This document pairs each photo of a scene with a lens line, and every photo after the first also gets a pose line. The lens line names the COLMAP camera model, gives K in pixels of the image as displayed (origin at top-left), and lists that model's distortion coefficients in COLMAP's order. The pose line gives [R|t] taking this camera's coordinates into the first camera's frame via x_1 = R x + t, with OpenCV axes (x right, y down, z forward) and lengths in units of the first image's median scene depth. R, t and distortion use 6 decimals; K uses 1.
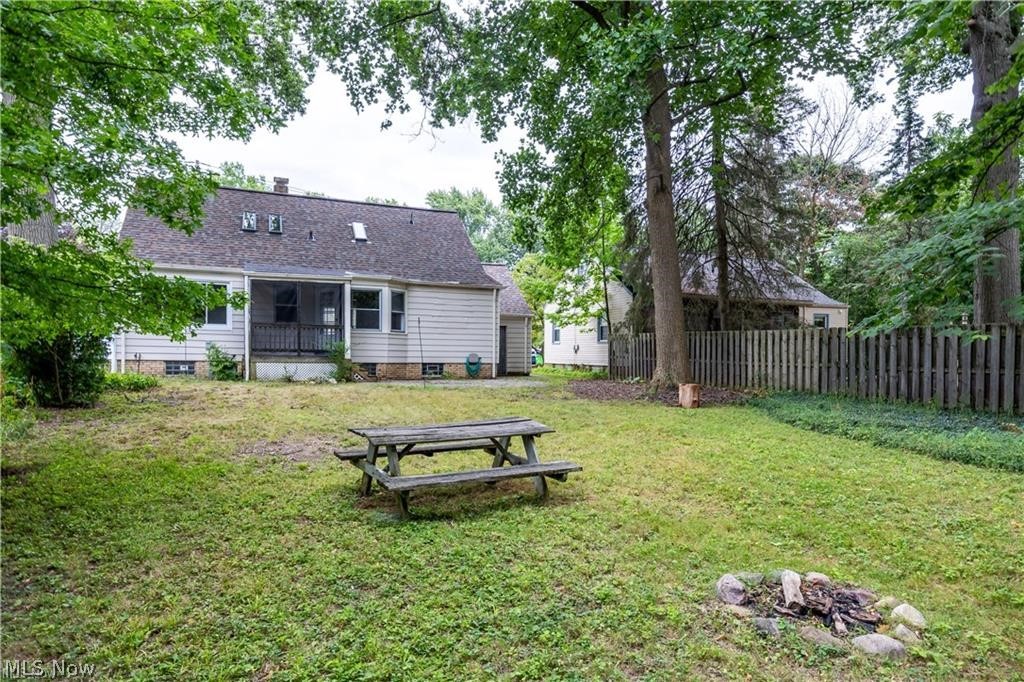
lens RADIAL K [[586.8, 0, 512.3], [0, 586.8, 342.4], [0, 0, 1]] dist [0.002037, 0.000458]
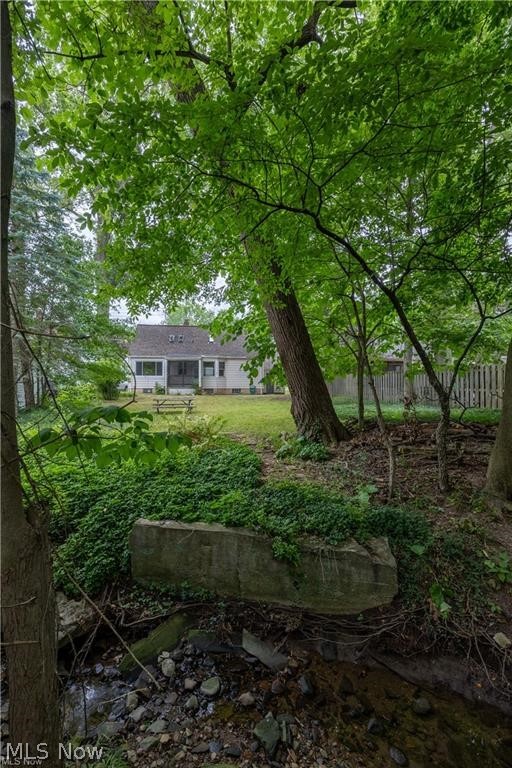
lens RADIAL K [[319.9, 0, 257.5], [0, 319.9, 383.7], [0, 0, 1]] dist [0.010707, -0.000401]
pose [[0.966329, -0.017000, -0.256746, 0.388114], [0.019519, 0.999783, 0.007265, 0.006305], [0.256566, -0.012032, 0.966452, -0.420495]]
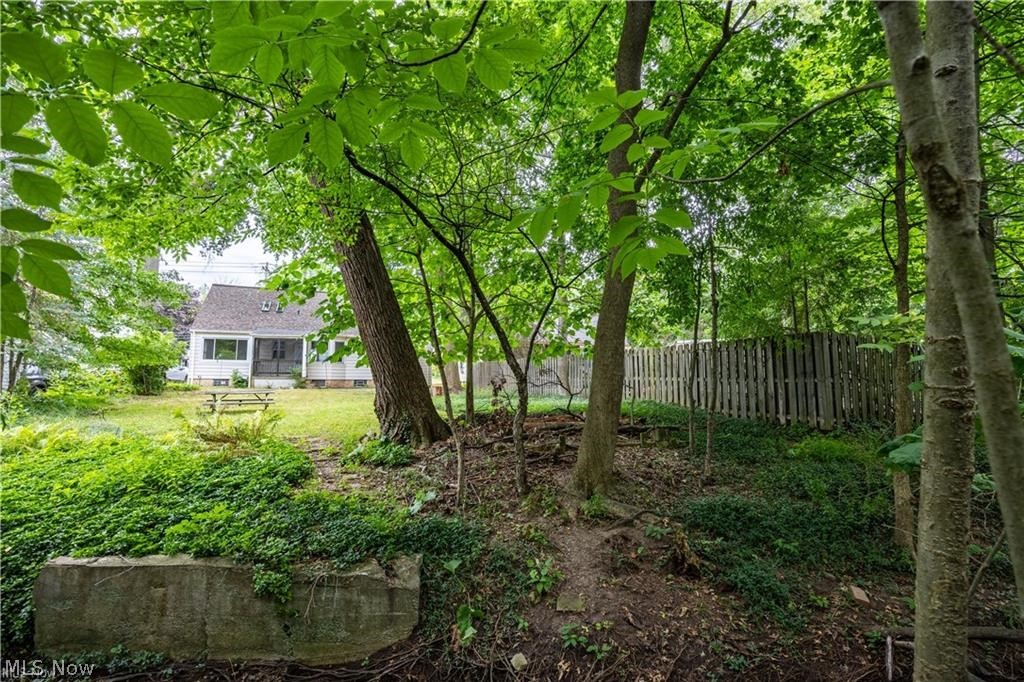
lens RADIAL K [[431.4, 0, 510.8], [0, 431.4, 337.5], [0, 0, 1]] dist [-0.008864, 0.000412]
pose [[0.999274, -0.014770, -0.035122, 0.470464], [0.012004, 0.996904, -0.077708, 0.016881], [0.036161, 0.077229, 0.996357, -0.424556]]
